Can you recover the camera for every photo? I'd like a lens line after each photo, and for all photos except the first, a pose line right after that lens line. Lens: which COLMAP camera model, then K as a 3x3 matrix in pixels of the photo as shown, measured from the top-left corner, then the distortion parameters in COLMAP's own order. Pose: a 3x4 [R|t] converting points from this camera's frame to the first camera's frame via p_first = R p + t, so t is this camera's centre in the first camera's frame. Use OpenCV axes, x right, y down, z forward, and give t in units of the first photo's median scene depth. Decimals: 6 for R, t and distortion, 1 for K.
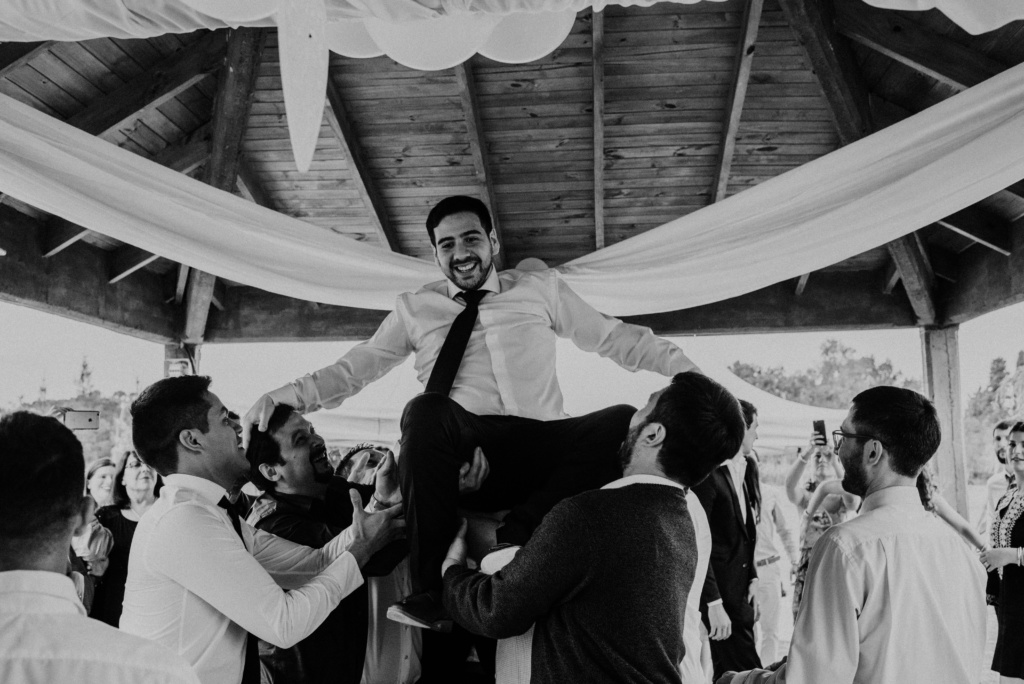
lens RADIAL K [[1029.7, 0, 512.0], [0, 1029.7, 342.0], [0, 0, 1]] dist [-0.123549, 0.122453]
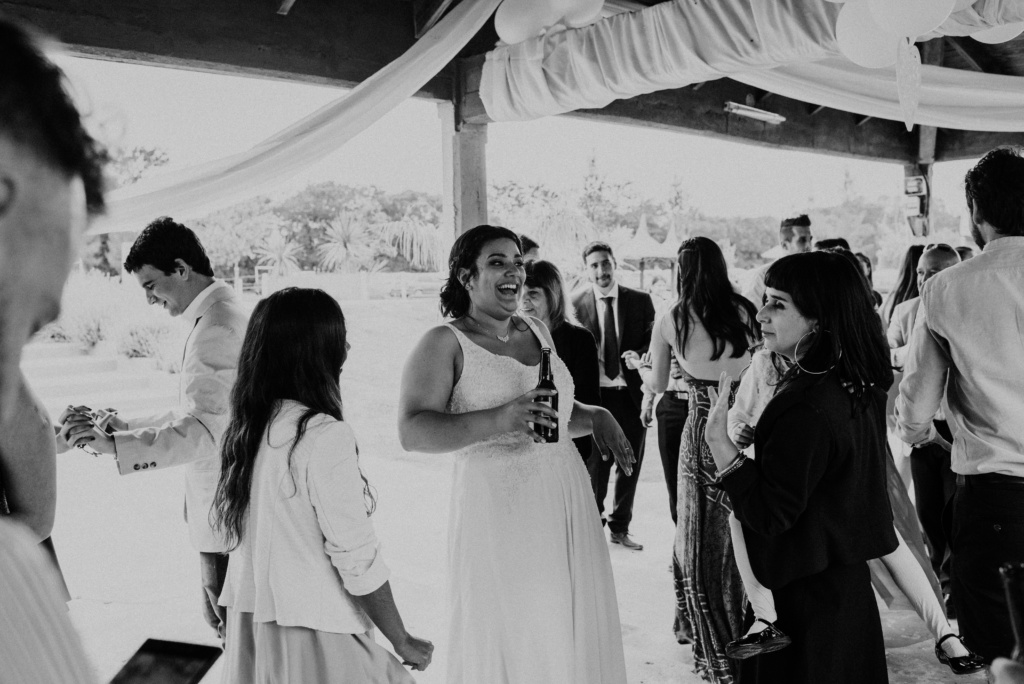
lens RADIAL K [[1029.7, 0, 512.0], [0, 1029.7, 342.0], [0, 0, 1]] dist [-0.123549, 0.122453]
pose [[0.751860, 0.031168, -0.658585, 0.130355], [0.095562, 0.983183, 0.155626, -0.025060], [0.652360, -0.179945, 0.736238, -0.290422]]
